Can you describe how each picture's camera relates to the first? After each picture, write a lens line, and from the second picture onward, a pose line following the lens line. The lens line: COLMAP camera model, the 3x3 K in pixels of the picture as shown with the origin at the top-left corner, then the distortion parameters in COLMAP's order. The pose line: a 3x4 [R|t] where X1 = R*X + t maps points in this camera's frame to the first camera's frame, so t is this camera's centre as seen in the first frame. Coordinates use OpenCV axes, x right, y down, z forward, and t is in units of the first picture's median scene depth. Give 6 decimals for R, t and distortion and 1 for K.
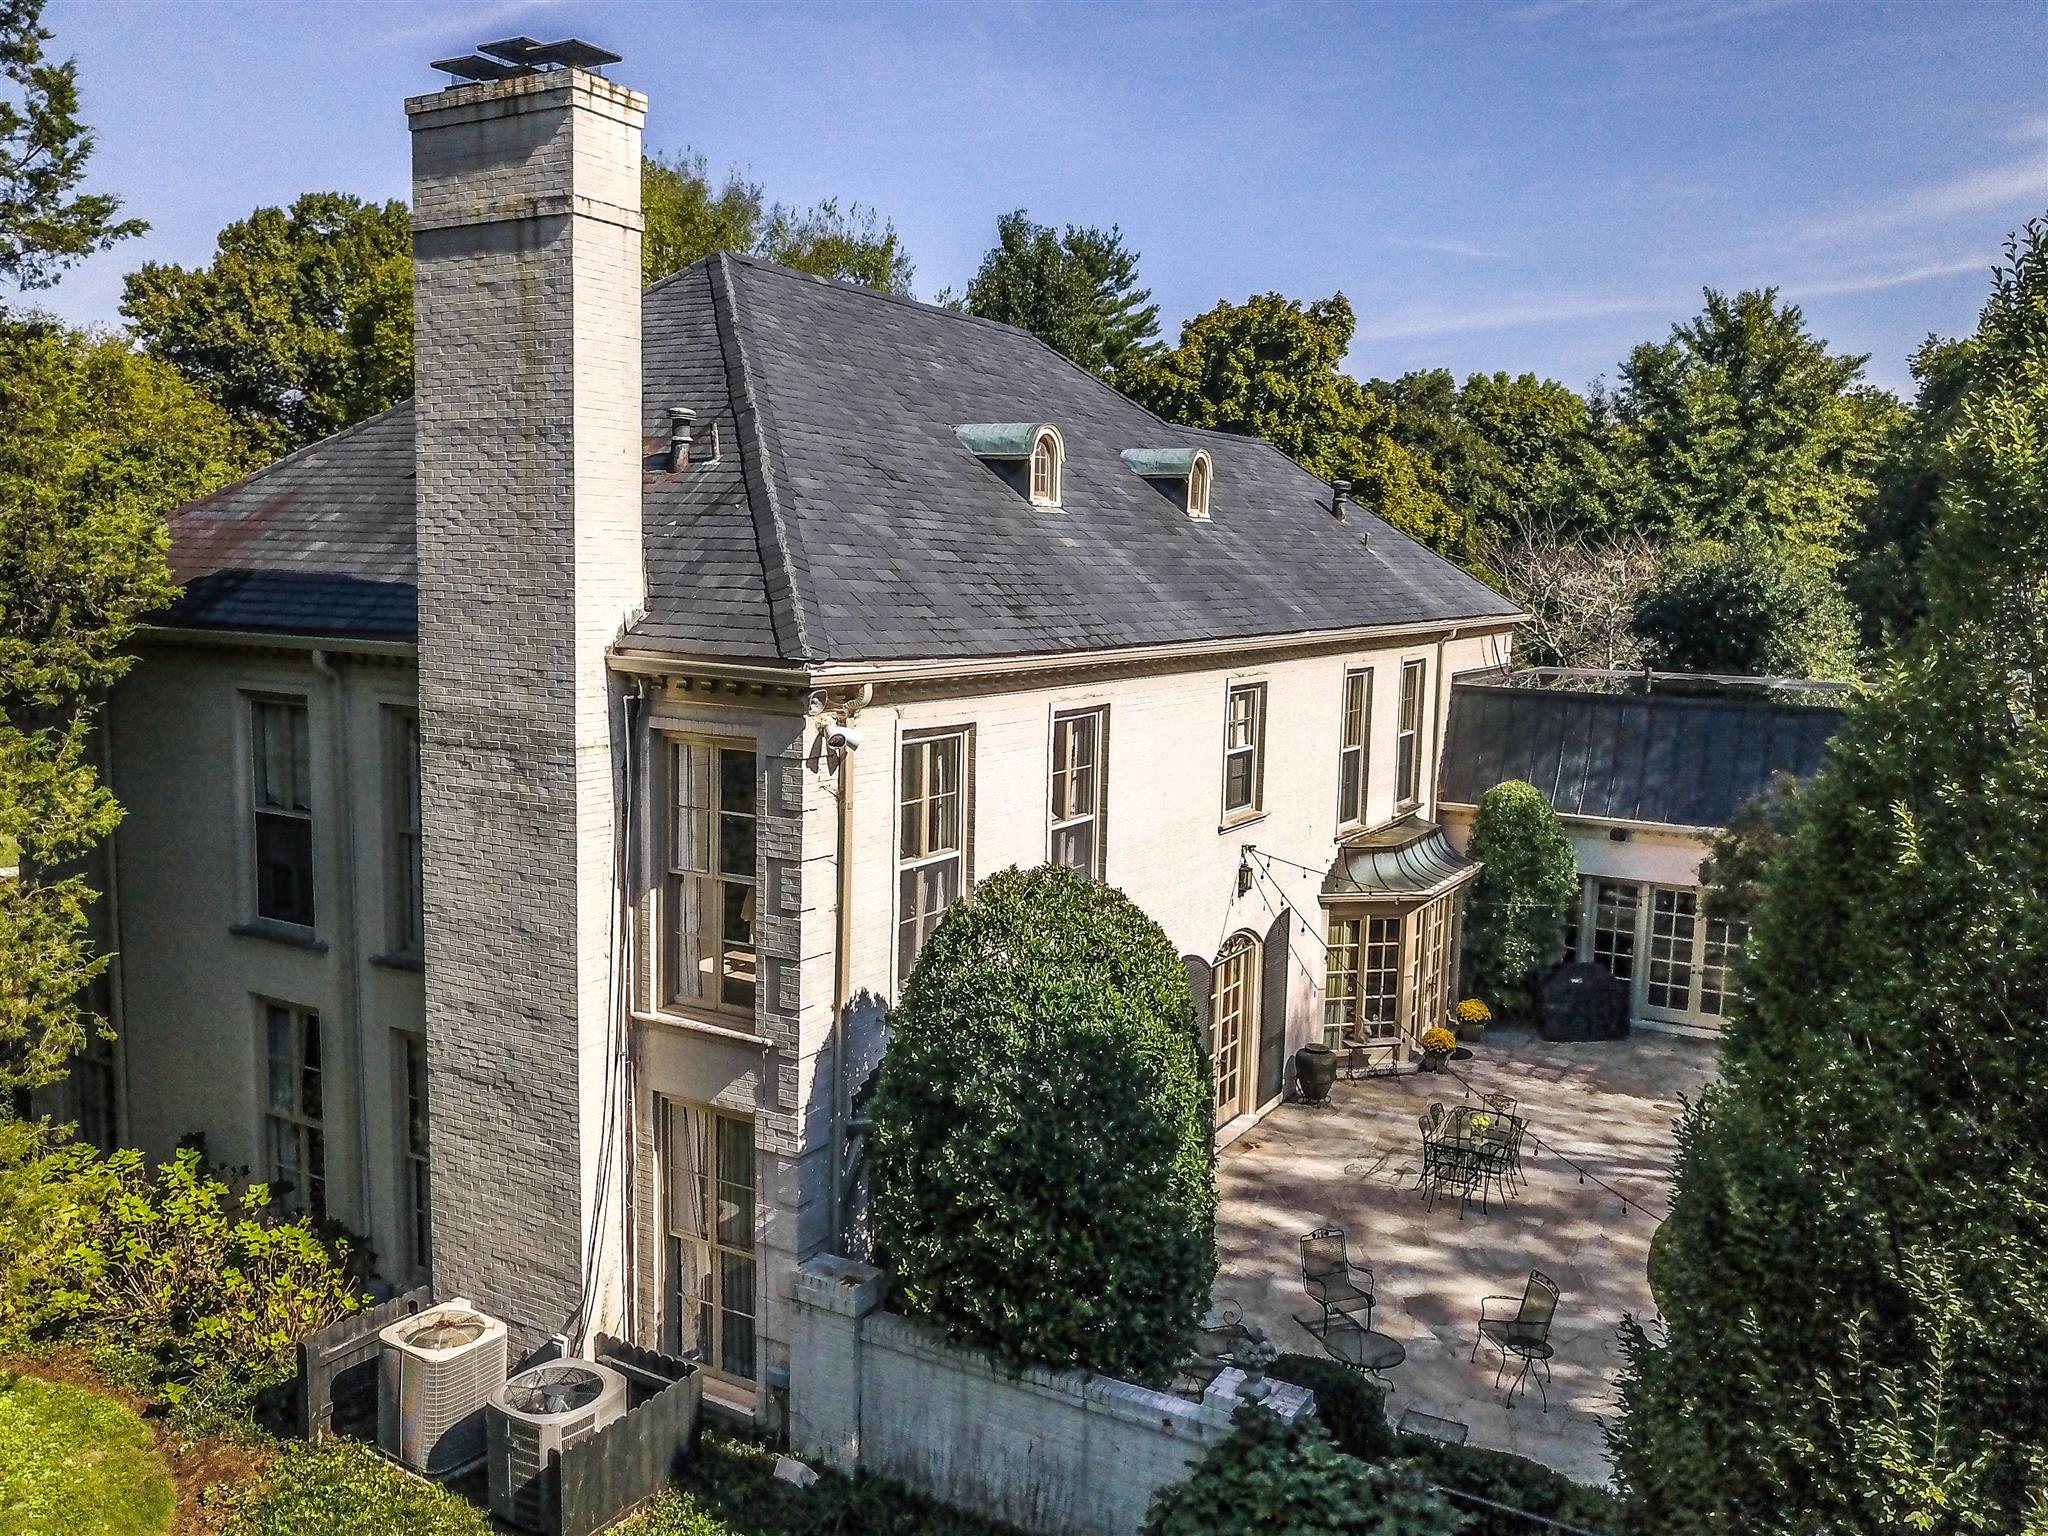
lens RADIAL K [[1608.5, 0, 1020.6], [0, 1608.5, 752.6], [0, 0, 1]] dist [0.025761, -0.003140]
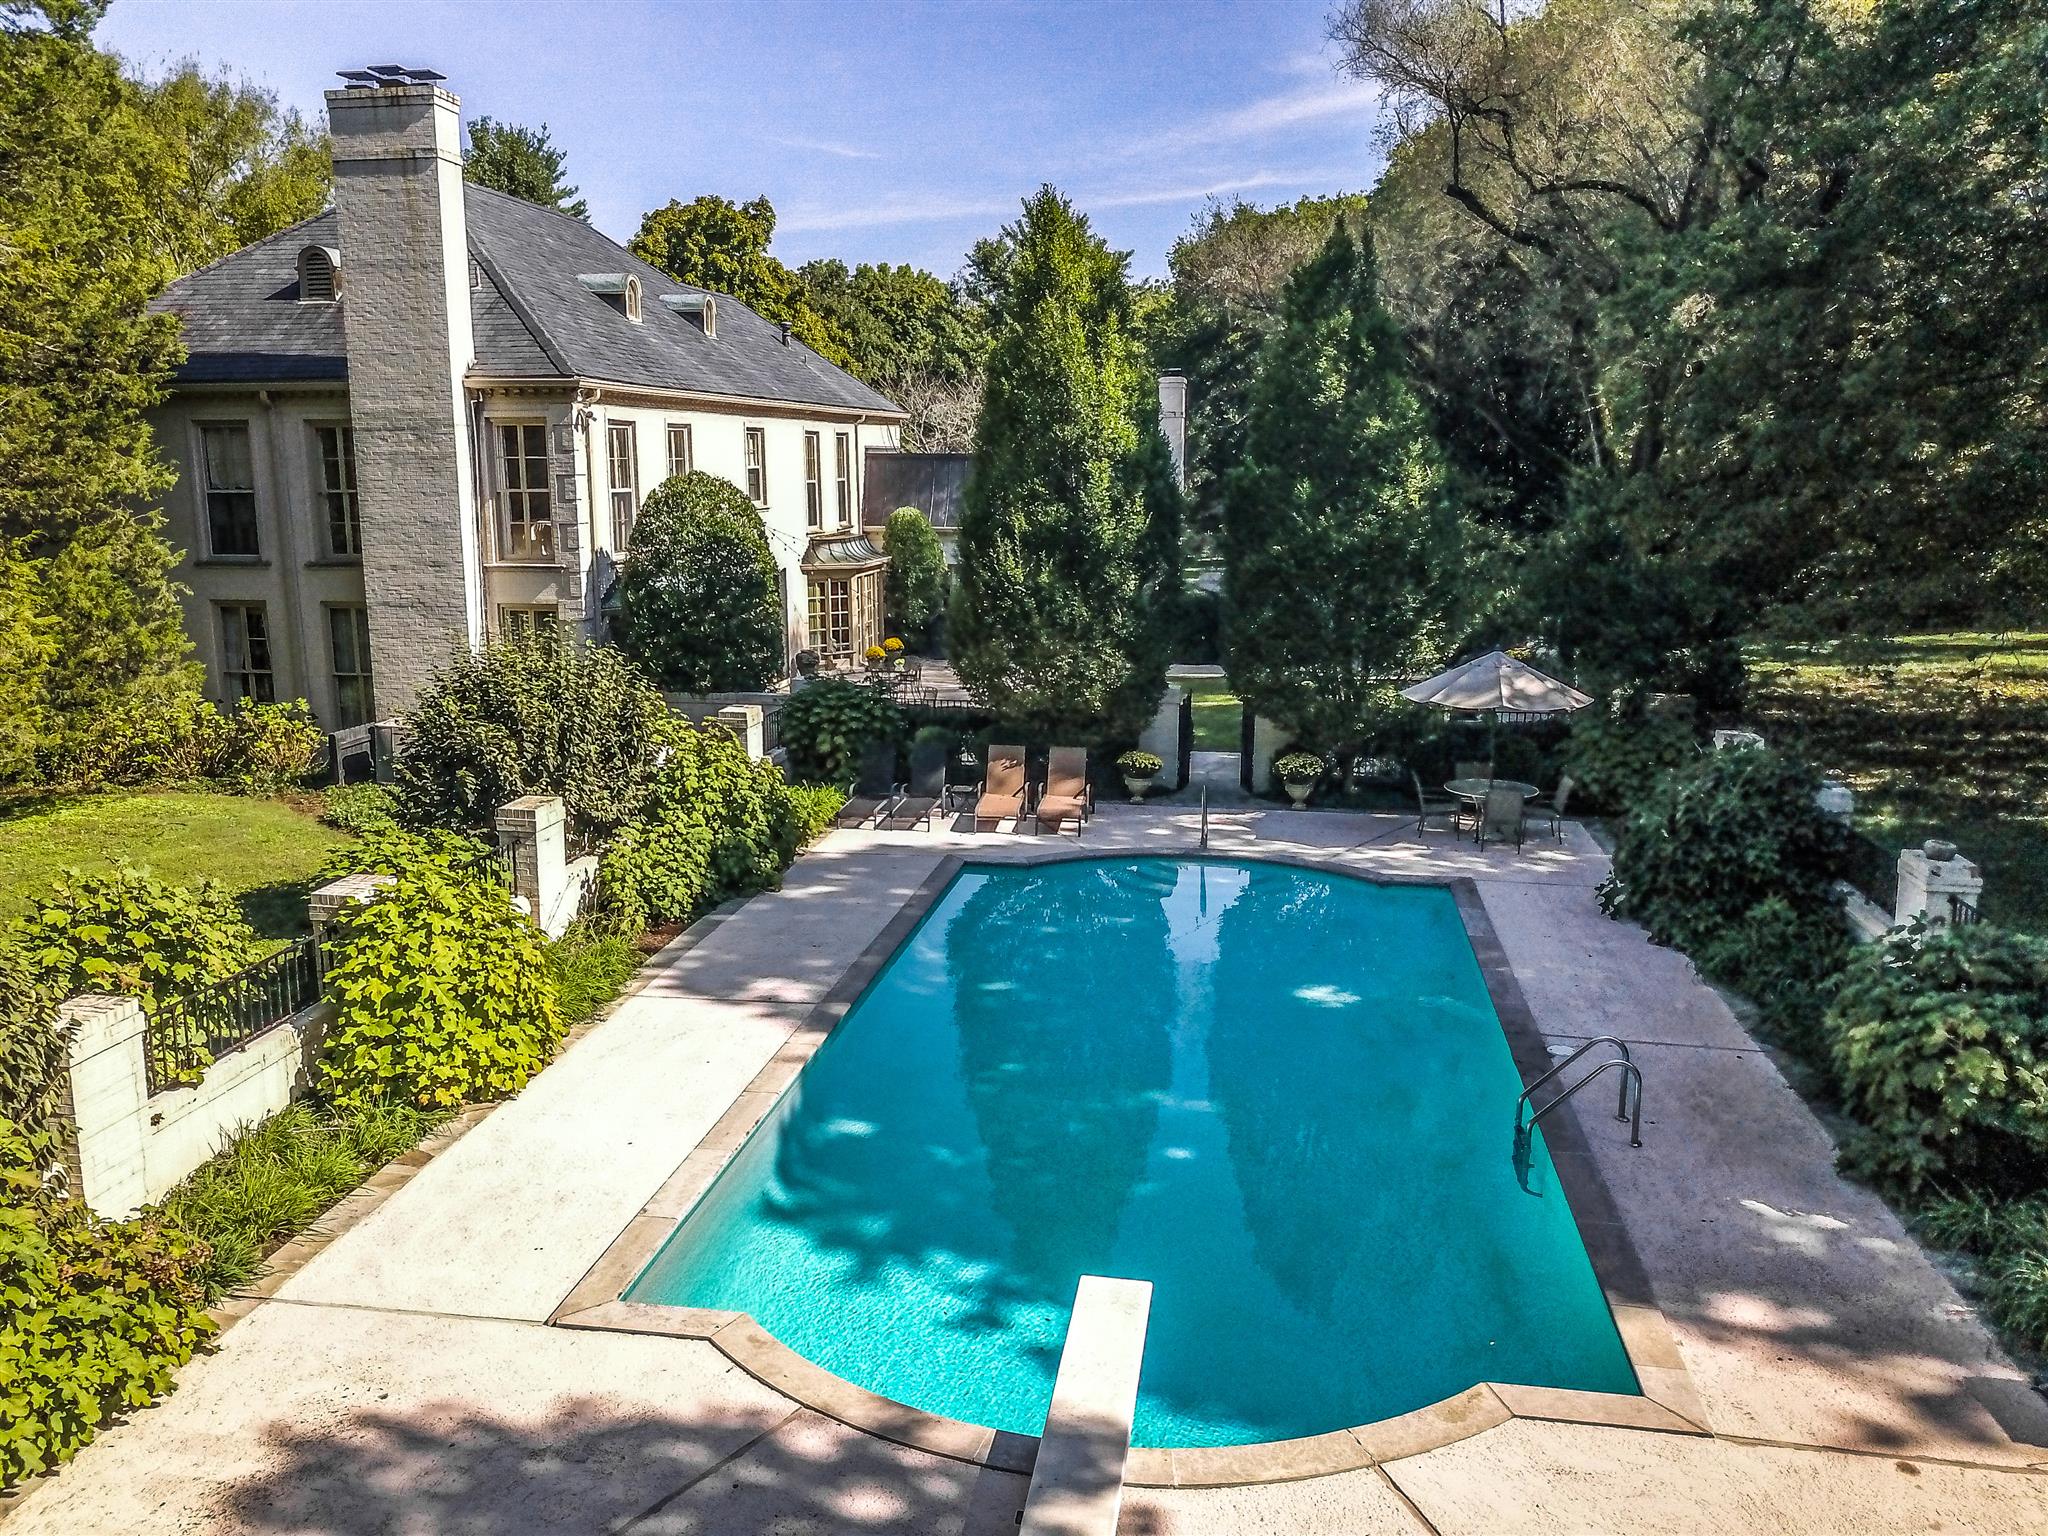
lens RADIAL K [[1608.5, 0, 1012.5], [0, 1608.5, 776.1], [0, 0, 1]] dist [0.025761, -0.003140]
pose [[0.937002, -0.097659, 0.335396, -0.189373], [0.072984, 0.993667, 0.085434, 0.175655], [-0.341615, -0.055573, 0.938196, -0.659130]]
